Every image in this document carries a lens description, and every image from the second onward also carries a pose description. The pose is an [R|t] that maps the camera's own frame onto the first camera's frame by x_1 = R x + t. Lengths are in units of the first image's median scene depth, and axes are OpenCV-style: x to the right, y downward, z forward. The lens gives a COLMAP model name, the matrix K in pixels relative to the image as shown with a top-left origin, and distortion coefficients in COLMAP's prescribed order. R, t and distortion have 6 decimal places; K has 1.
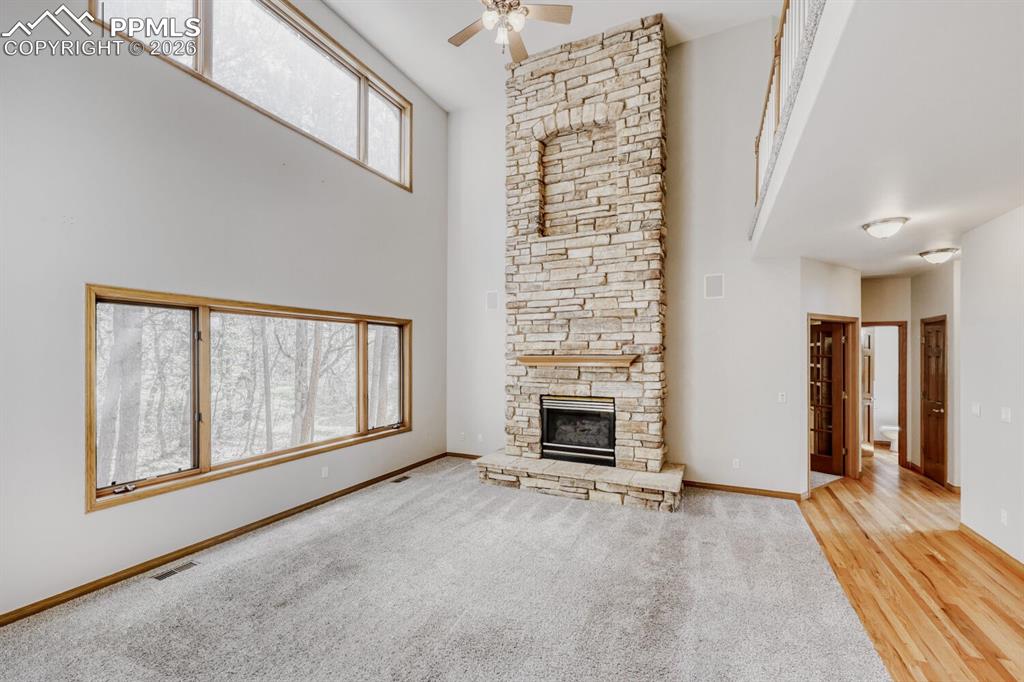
lens RADIAL K [[419.7, 0, 515.6], [0, 419.7, 350.8], [0, 0, 1]] dist [-0.002177, 0.000272]
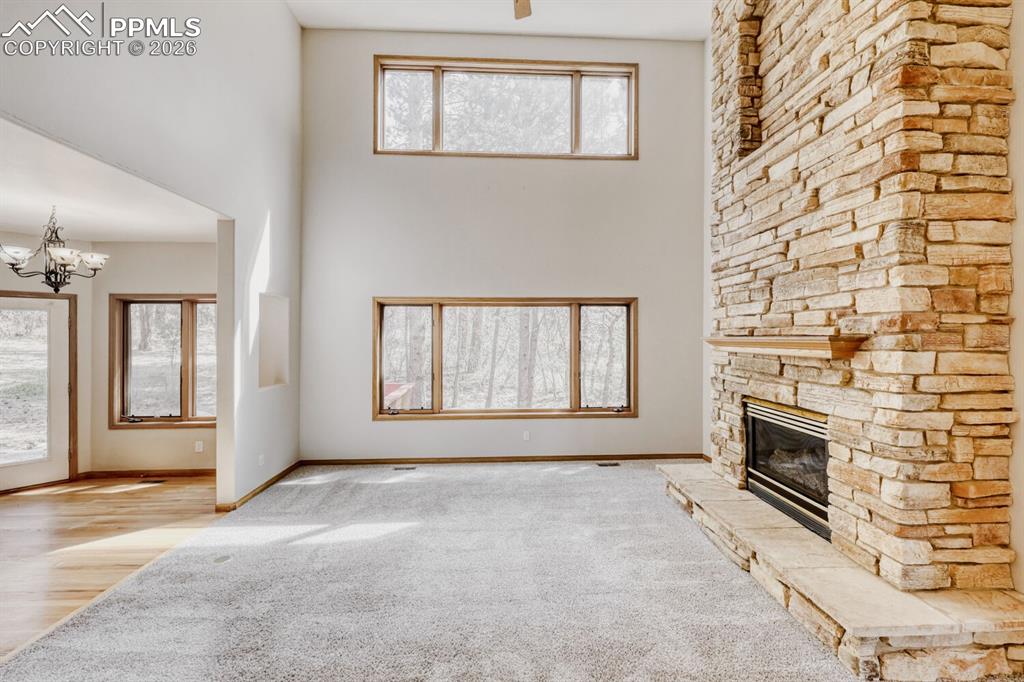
lens RADIAL K [[419.7, 0, 514.4], [0, 419.7, 330.7], [0, 0, 1]] dist [-0.002177, 0.000272]
pose [[0.471888, -0.009318, -0.881609, 0.494717], [0.008036, 0.999948, -0.006267, 0.003249], [0.881622, -0.004127, 0.471938, 0.367609]]
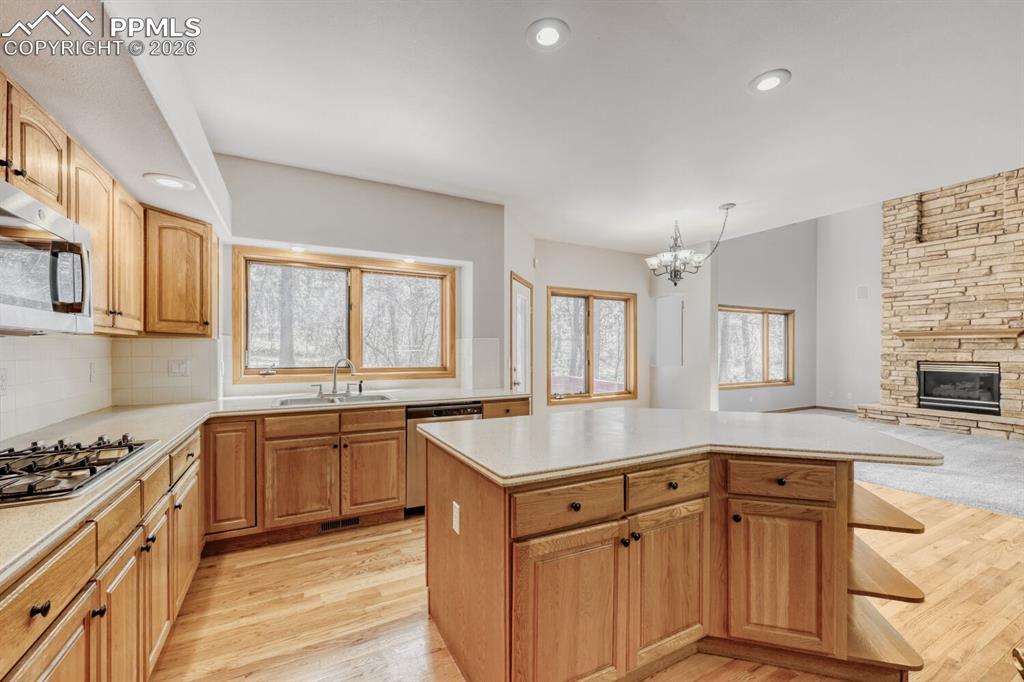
lens RADIAL K [[419.7, 0, 509.5], [0, 419.7, 348.2], [0, 0, 1]] dist [-0.002177, 0.000272]
pose [[0.806599, 0.005838, -0.591070, -0.207860], [-0.005250, 0.999983, 0.002713, 0.069706], [0.591075, 0.000915, 0.806616, -0.881382]]
